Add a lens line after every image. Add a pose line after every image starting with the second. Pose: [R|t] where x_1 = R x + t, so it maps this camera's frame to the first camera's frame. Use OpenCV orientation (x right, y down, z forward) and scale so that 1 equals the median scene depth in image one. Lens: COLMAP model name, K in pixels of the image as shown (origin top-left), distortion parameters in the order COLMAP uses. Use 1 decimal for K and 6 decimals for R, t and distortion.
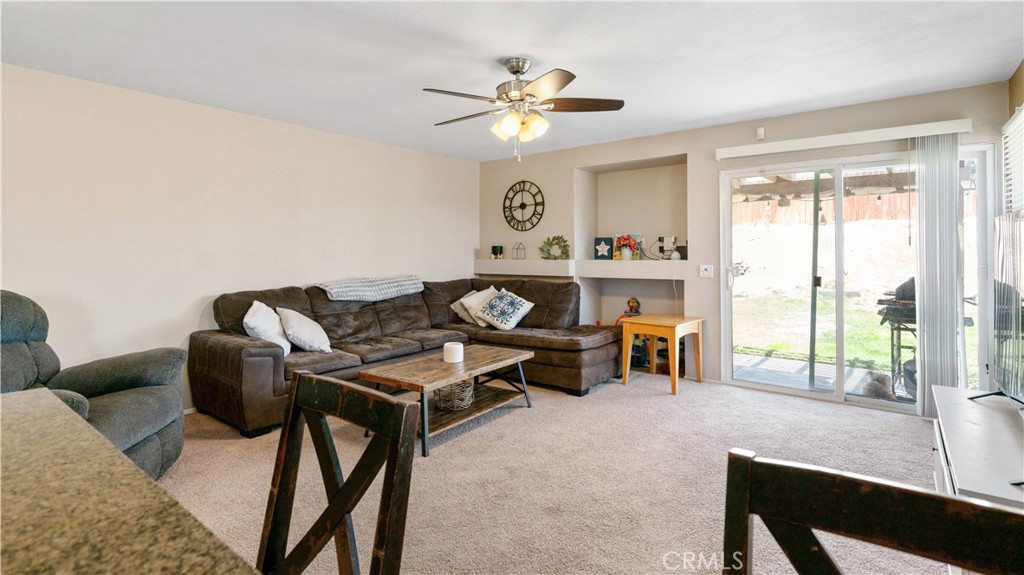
lens RADIAL K [[496.5, 0, 507.1], [0, 496.5, 247.0], [0, 0, 1]] dist [0.000987, 0.000208]
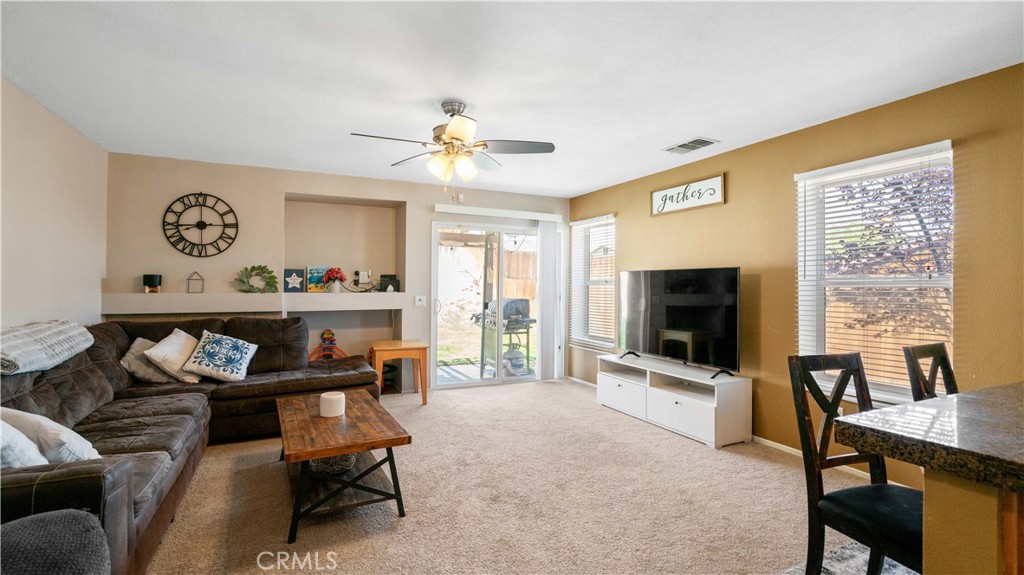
lens RADIAL K [[465.5, 0, 511.4], [0, 465.5, 280.6], [0, 0, 1]] dist [0.000591, 0.000242]
pose [[0.437506, 0.014076, 0.899105, -0.436728], [-0.016362, 0.999837, -0.007691, 0.003102], [-0.899066, -0.011346, 0.437665, 0.245256]]
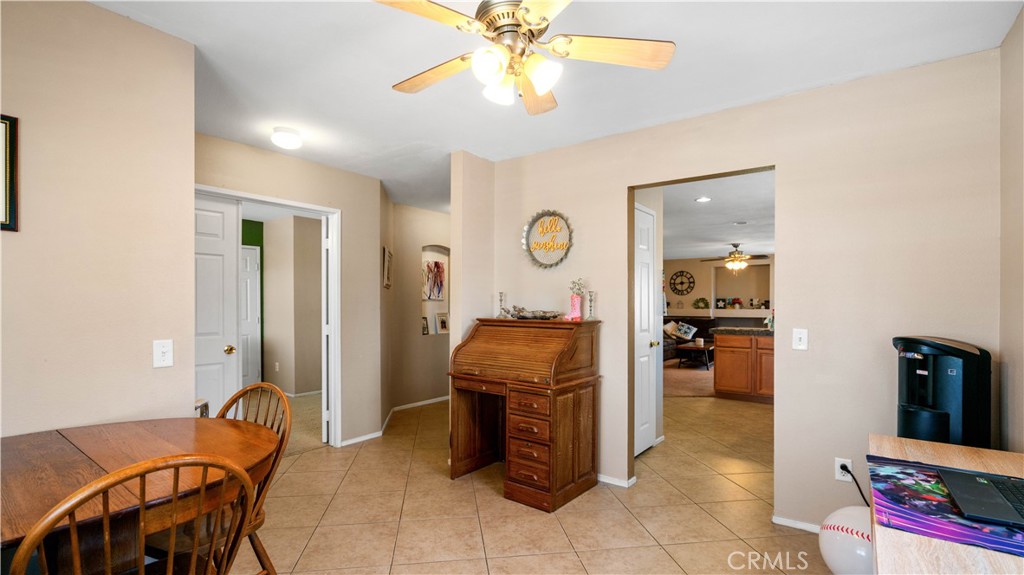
lens RADIAL K [[470.2, 0, 504.6], [0, 470.2, 303.5], [0, 0, 1]] dist [-0.004367, -0.000243]
pose [[0.999731, 0.006241, 0.022353, -0.797090], [-0.006502, 0.999911, 0.011658, -0.015674], [-0.022278, -0.011800, 0.999682, -1.012433]]
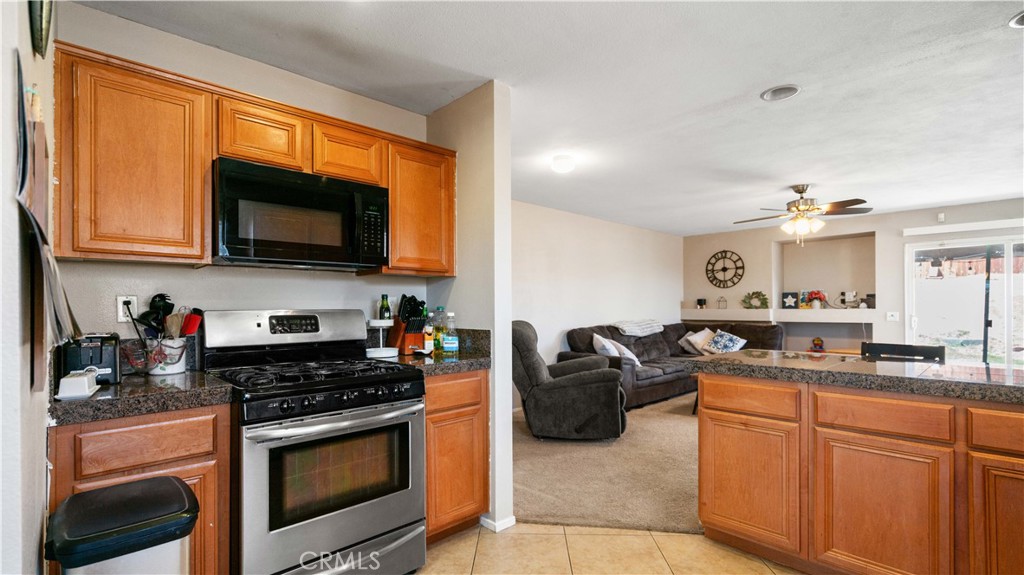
lens RADIAL K [[470.2, 0, 504.6], [0, 470.2, 303.5], [0, 0, 1]] dist [-0.004367, -0.000243]
pose [[0.989636, -0.002067, -0.143586, -0.395307], [0.002971, 0.999977, 0.006078, 0.000836], [0.143570, -0.006441, 0.989619, -0.367491]]
